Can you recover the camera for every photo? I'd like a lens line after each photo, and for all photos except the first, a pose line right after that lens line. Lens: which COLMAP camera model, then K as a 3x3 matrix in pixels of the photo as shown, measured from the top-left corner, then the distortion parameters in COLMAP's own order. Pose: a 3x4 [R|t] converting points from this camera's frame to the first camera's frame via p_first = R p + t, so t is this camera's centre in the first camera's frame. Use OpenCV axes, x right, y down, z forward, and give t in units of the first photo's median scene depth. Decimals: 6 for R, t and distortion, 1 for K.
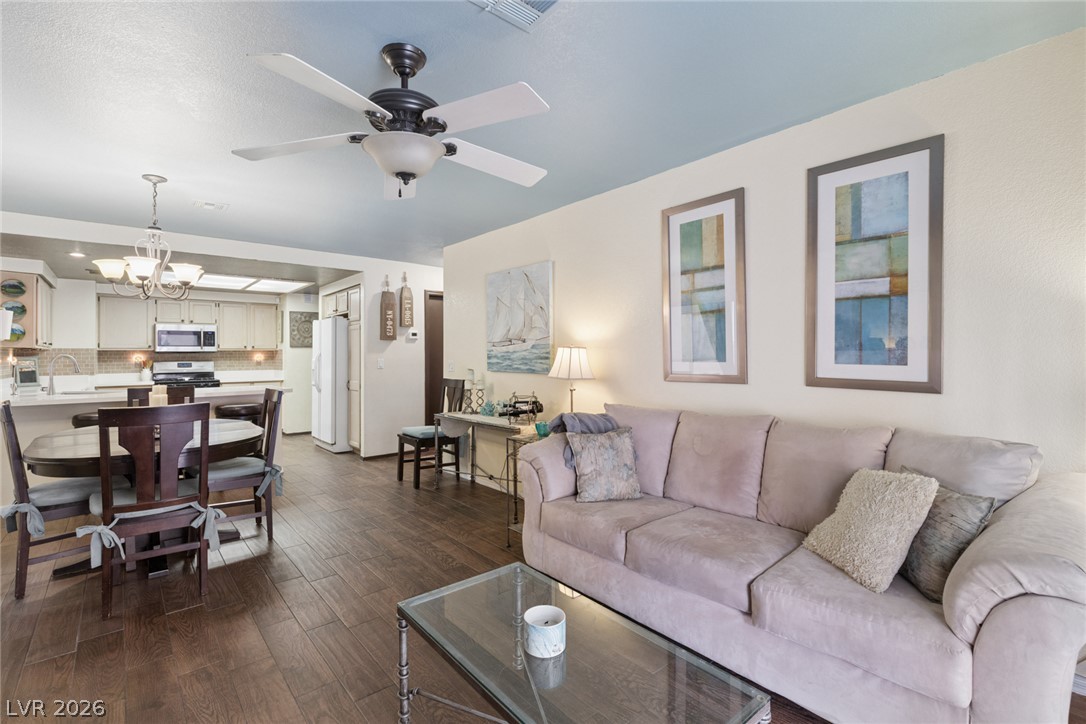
lens RADIAL K [[489.2, 0, 541.6], [0, 489.2, 349.0], [0, 0, 1]] dist [0.003619, -0.001642]
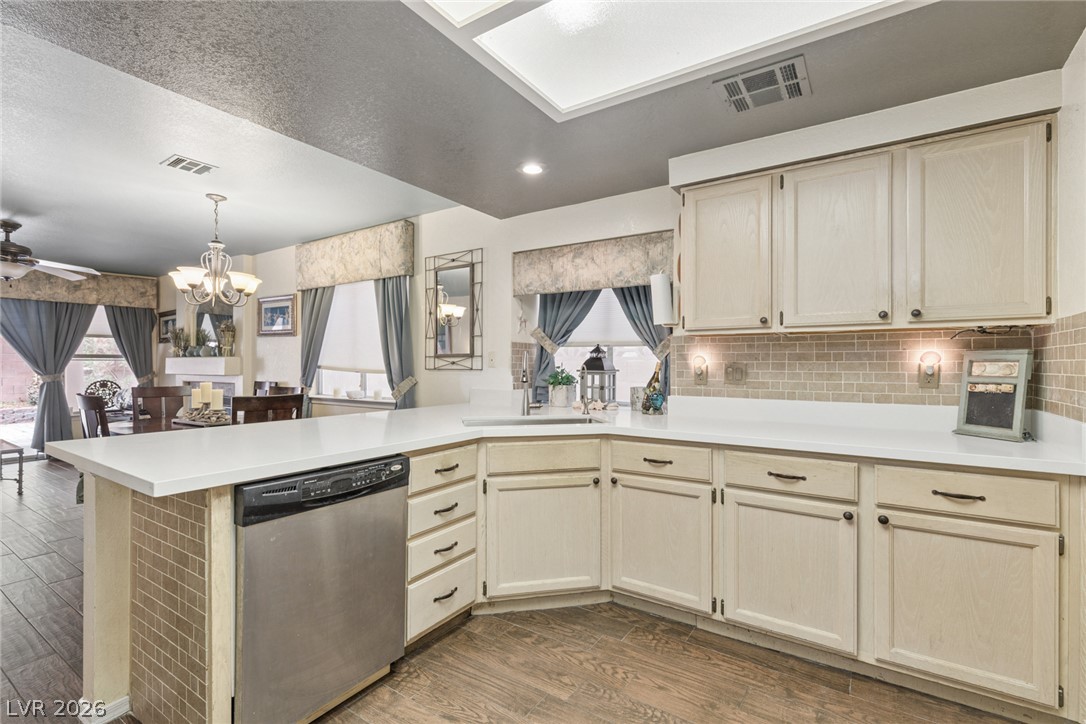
lens RADIAL K [[489.2, 0, 541.6], [0, 489.2, 364.1], [0, 0, 1]] dist [0.003619, -0.001642]
pose [[-0.960994, 0.003361, -0.276548, -0.642740], [0.007104, 0.999896, -0.012533, 0.026895], [0.276478, -0.014009, -0.960918, 1.222774]]
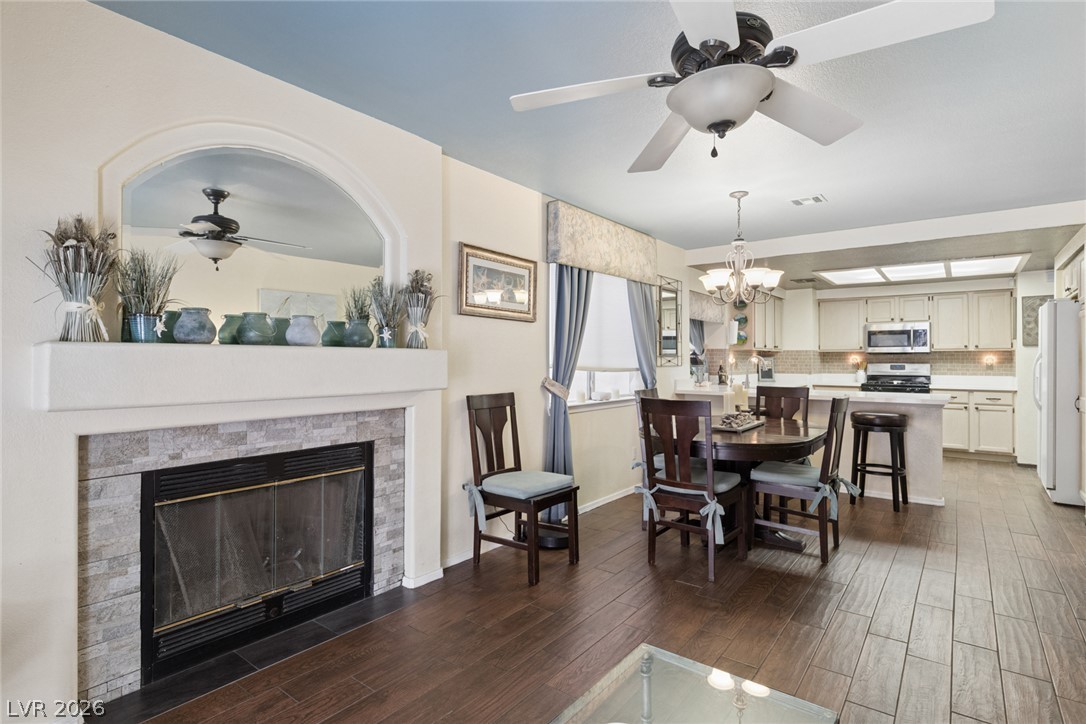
lens RADIAL K [[530.8, 0, 545.1], [0, 530.8, 355.0], [0, 0, 1]] dist [-0.006215, 0.000301]
pose [[0.200803, 0.000028, -0.979632, 0.151852], [0.009221, 0.999956, 0.001918, 0.002319], [0.979588, -0.009418, 0.200794, 0.177786]]
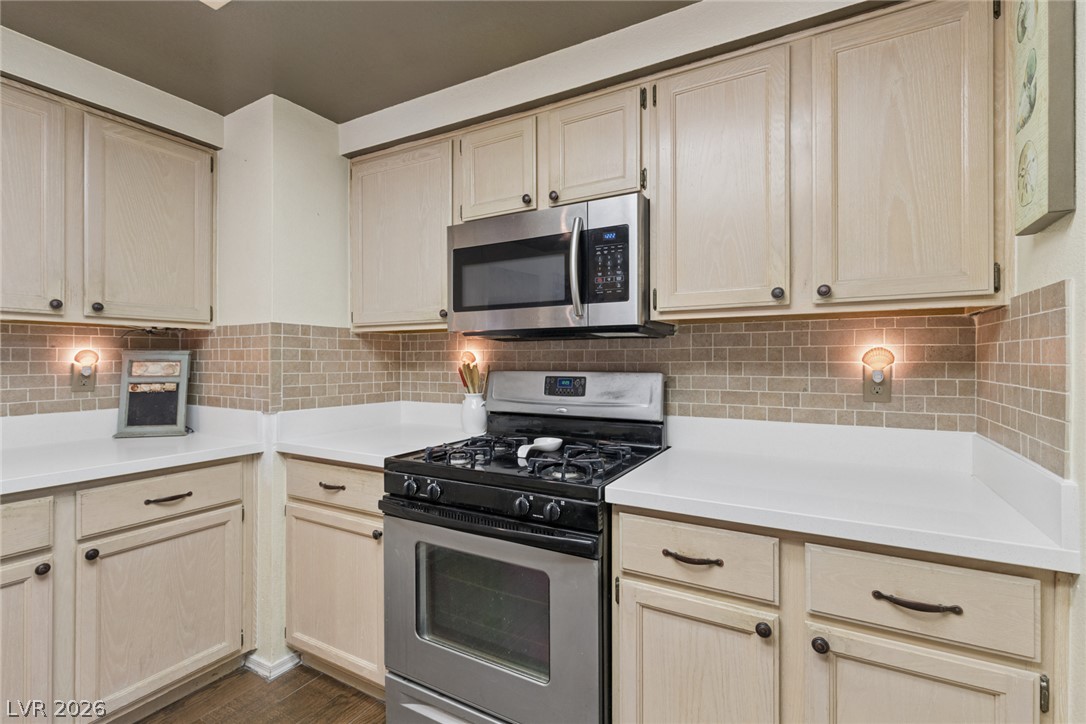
lens RADIAL K [[489.2, 0, 546.1], [0, 489.2, 359.2], [0, 0, 1]] dist [0.003619, -0.001642]
pose [[0.345912, 0.005501, -0.938251, -0.614630], [0.009835, 0.999907, 0.009489, 0.020923], [0.938215, -0.012510, 0.345826, 1.123851]]
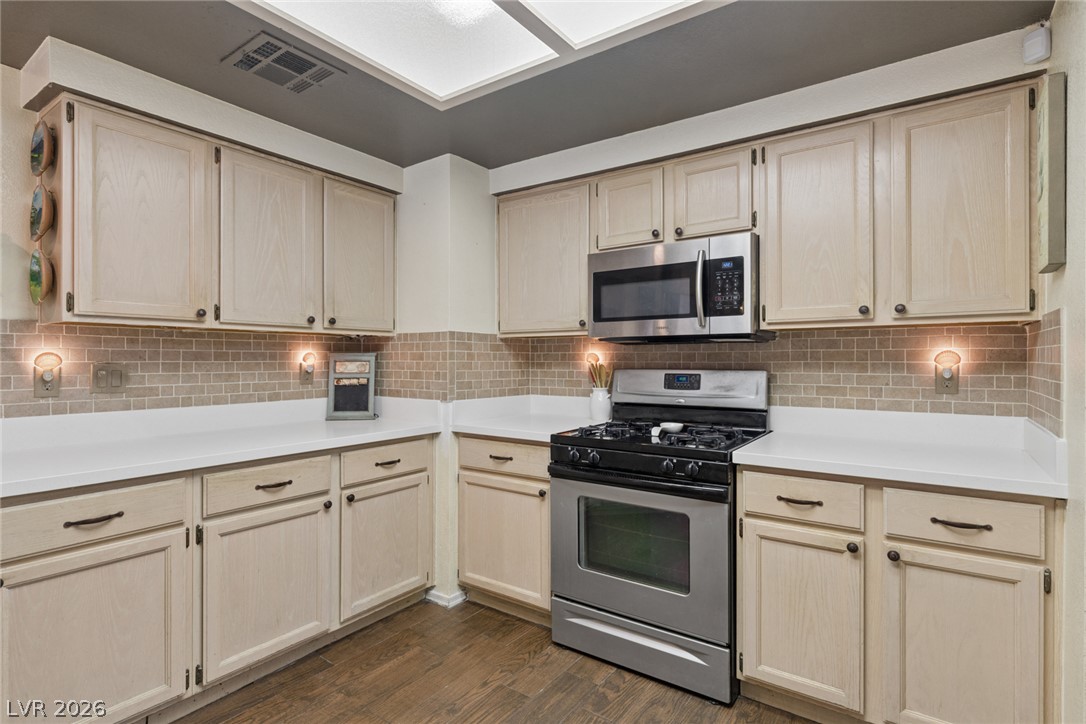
lens RADIAL K [[530.8, 0, 545.9], [0, 530.8, 360.0], [0, 0, 1]] dist [-0.006215, 0.000301]
pose [[0.248533, 0.006912, -0.968599, -0.526115], [0.010966, 0.999890, 0.009949, 0.018901], [0.968561, -0.013095, 0.248430, 1.035404]]
